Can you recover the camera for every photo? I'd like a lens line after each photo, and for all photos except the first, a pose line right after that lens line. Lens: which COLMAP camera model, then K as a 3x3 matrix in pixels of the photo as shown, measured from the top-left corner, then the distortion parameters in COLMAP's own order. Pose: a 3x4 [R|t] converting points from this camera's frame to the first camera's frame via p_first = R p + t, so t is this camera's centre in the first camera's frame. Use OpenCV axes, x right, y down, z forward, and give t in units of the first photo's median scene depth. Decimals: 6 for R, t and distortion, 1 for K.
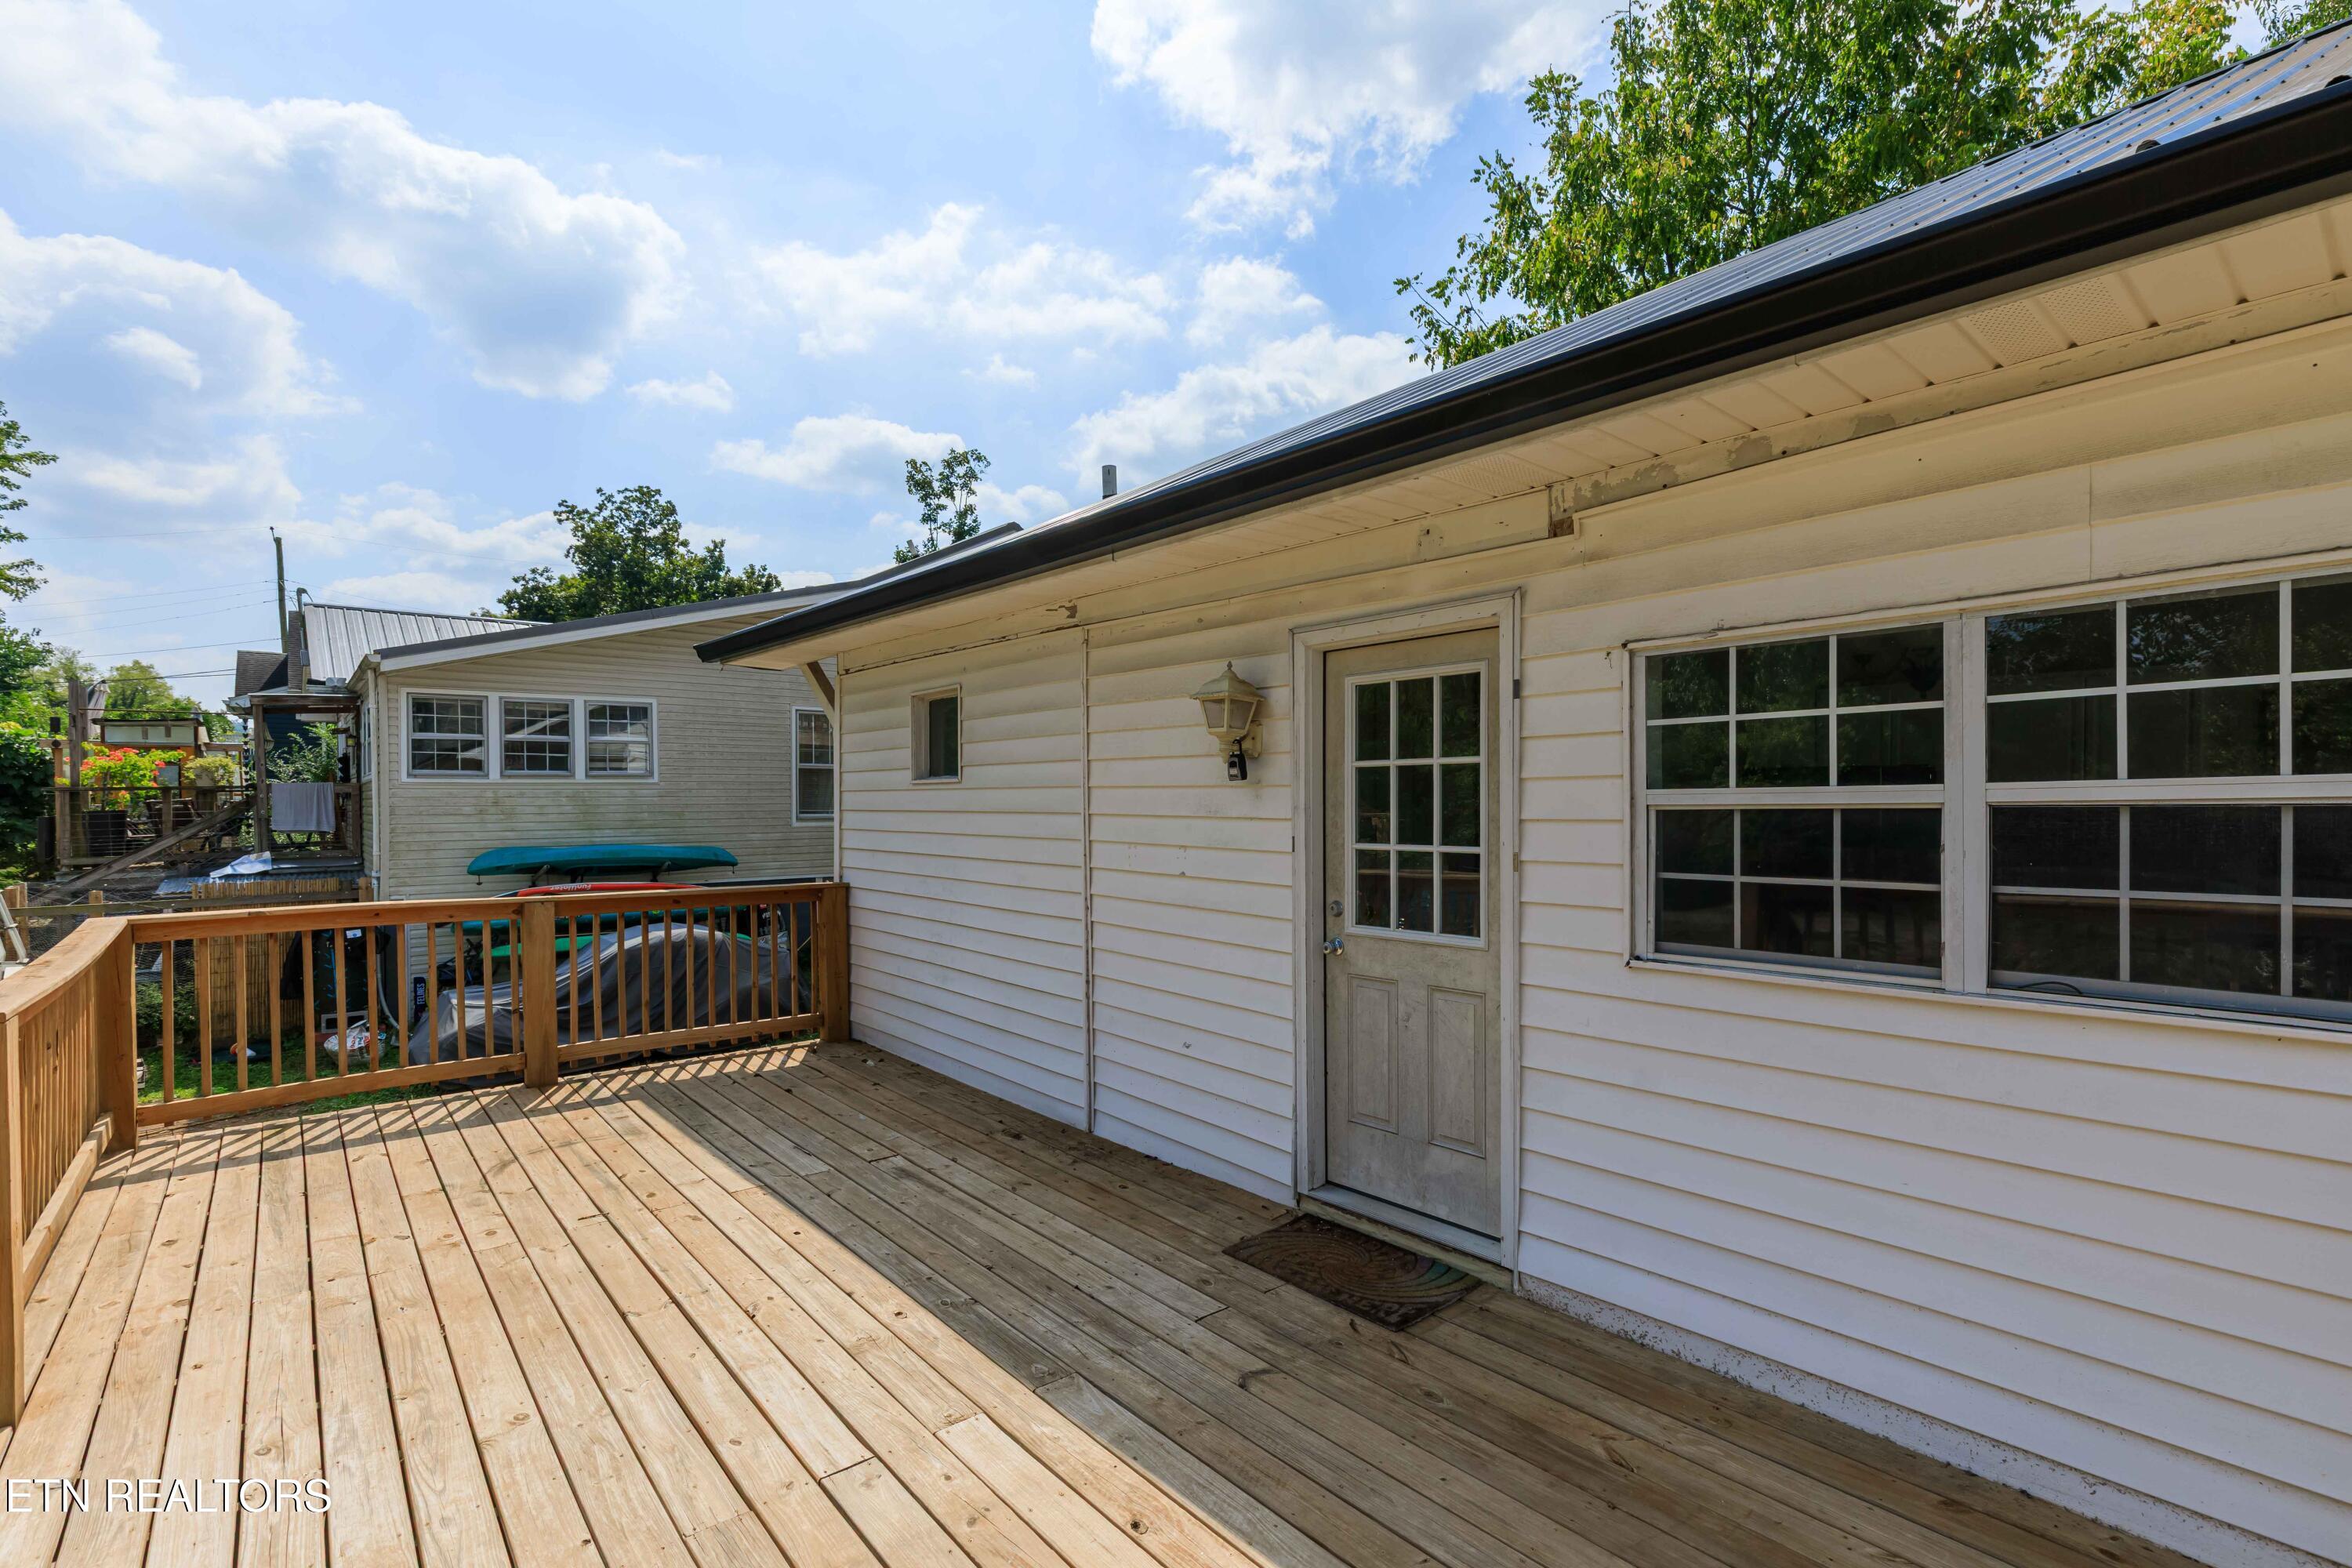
lens RADIAL K [[1070.7, 0, 1156.4], [0, 1070.7, 828.5], [0, 0, 1]] dist [0.001373, 0.000414]
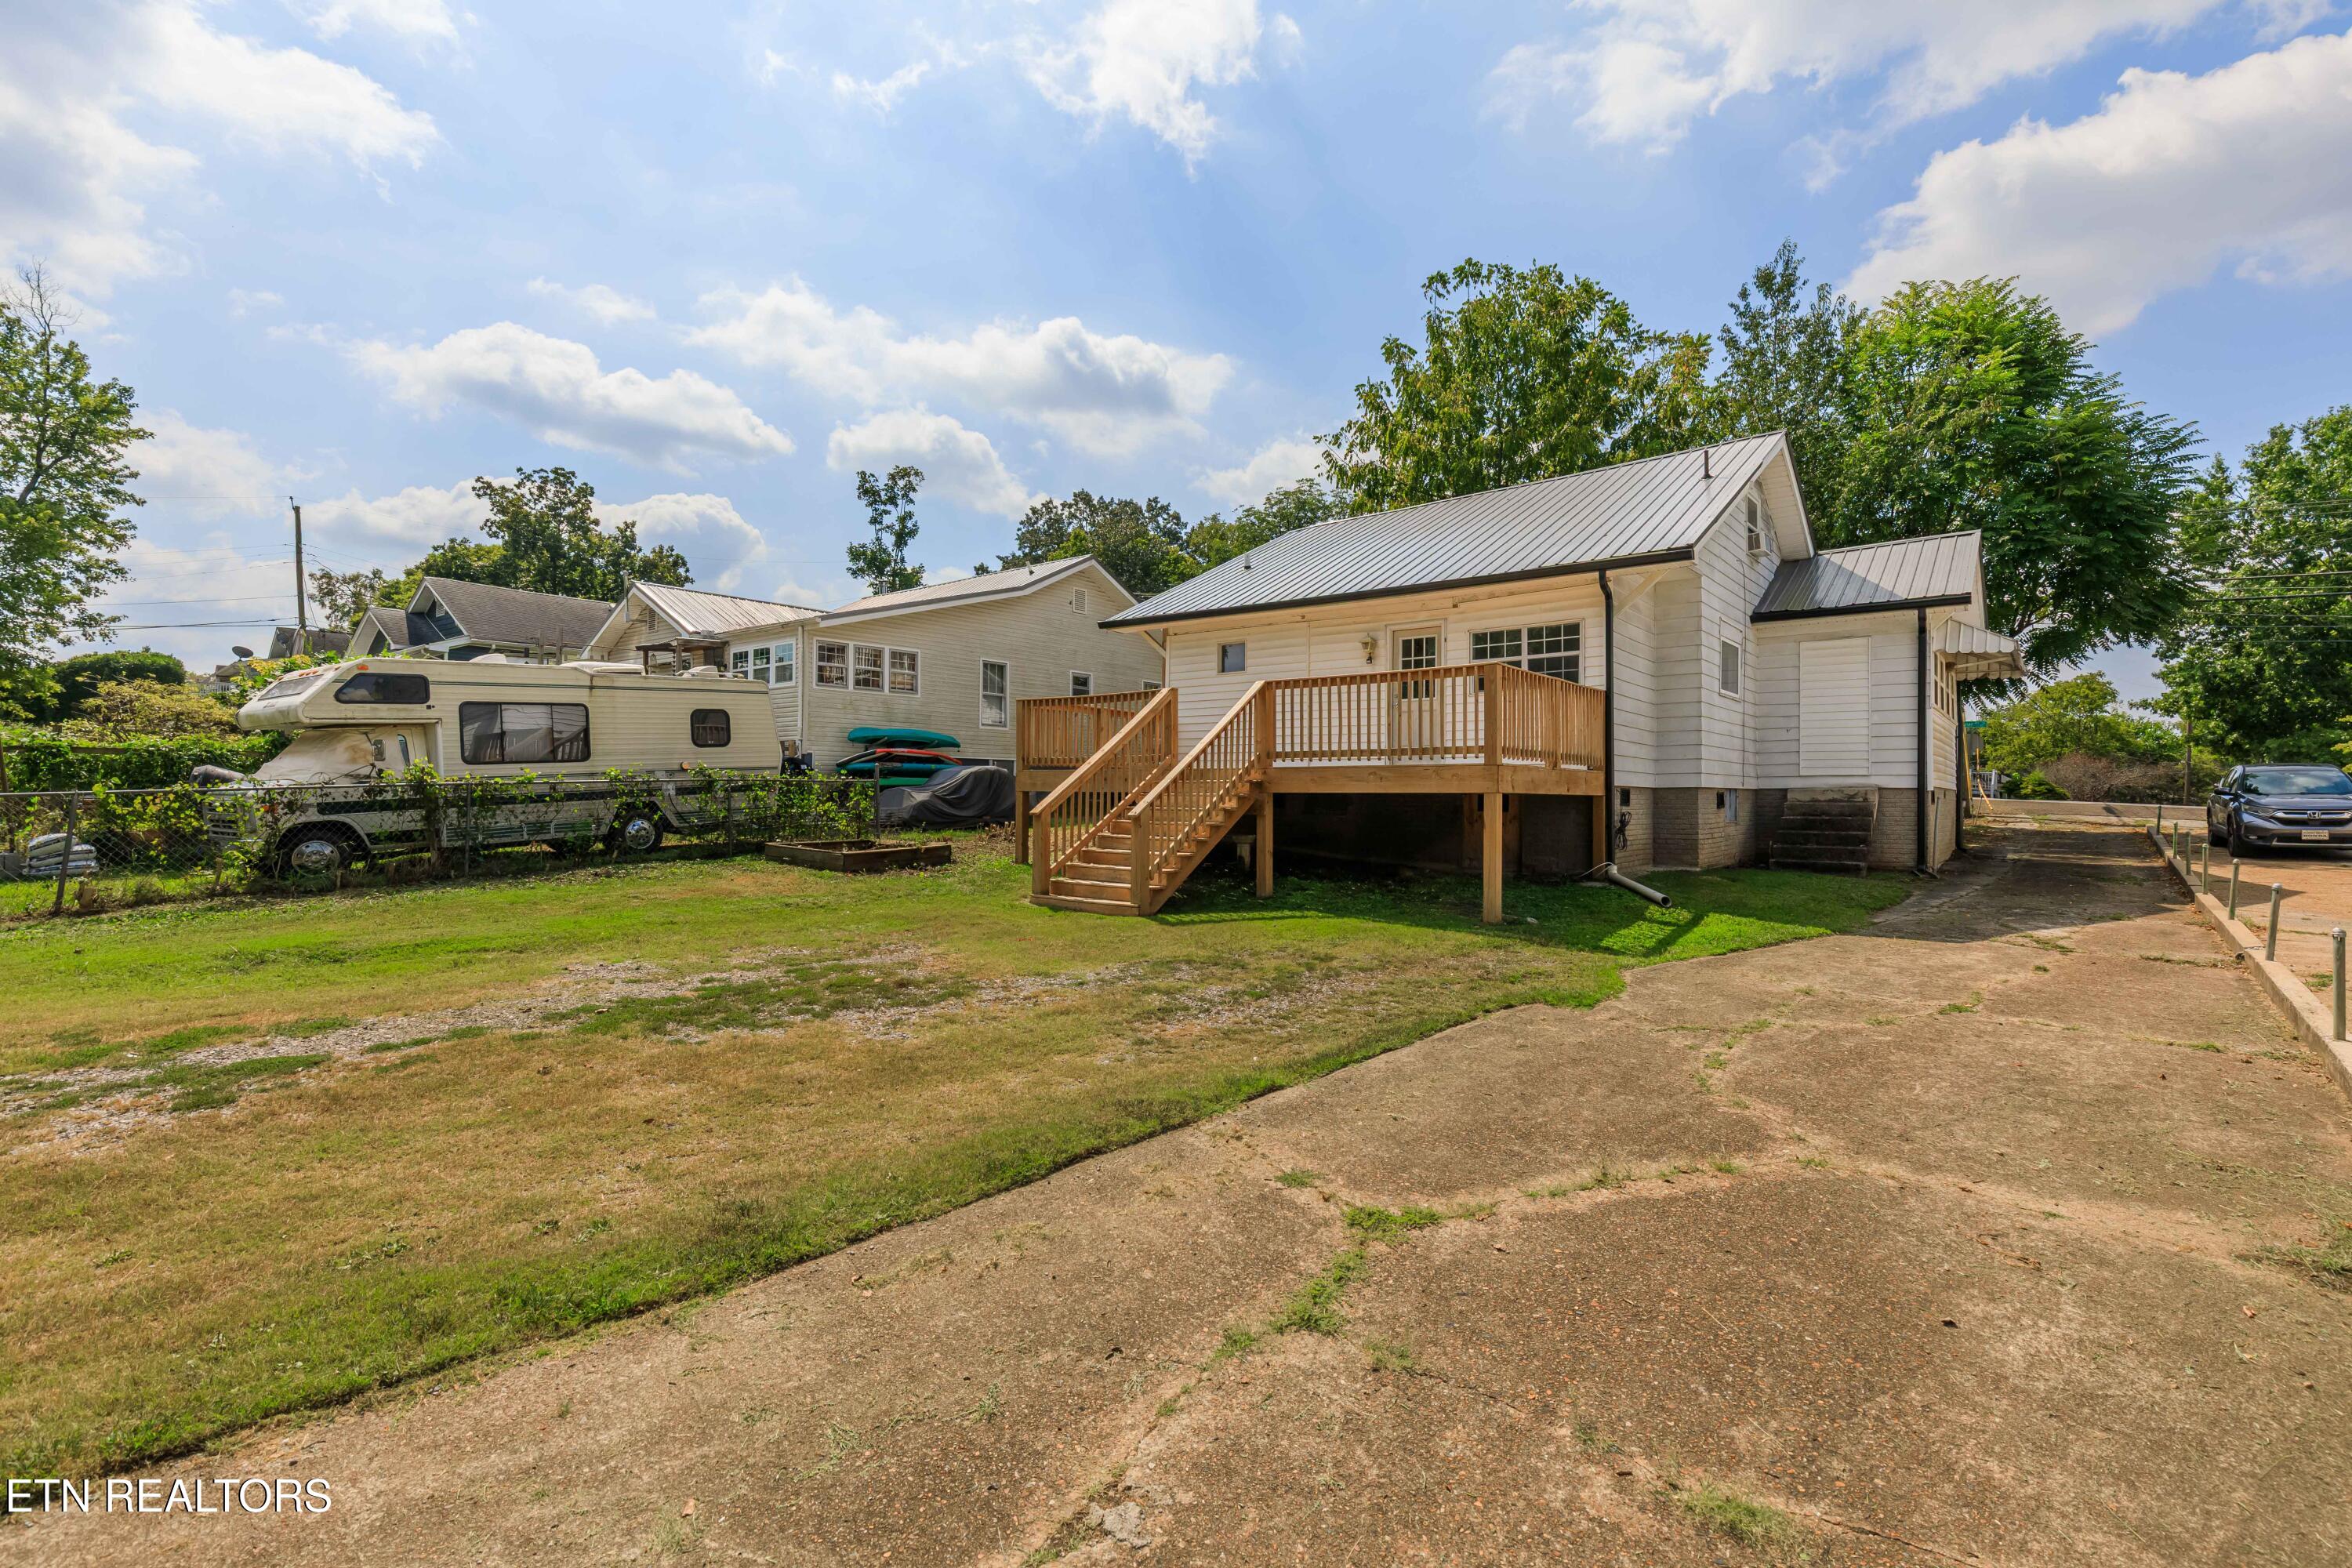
lens RADIAL K [[1037.9, 0, 1176.0], [0, 1037.9, 784.0], [0, 0, 1]] dist [0.001057, -0.000051]
pose [[0.979056, 0.008757, 0.203401, -0.116566], [-0.002773, 0.999555, -0.029688, 0.042813], [-0.203571, 0.028503, 0.978645, -0.213640]]
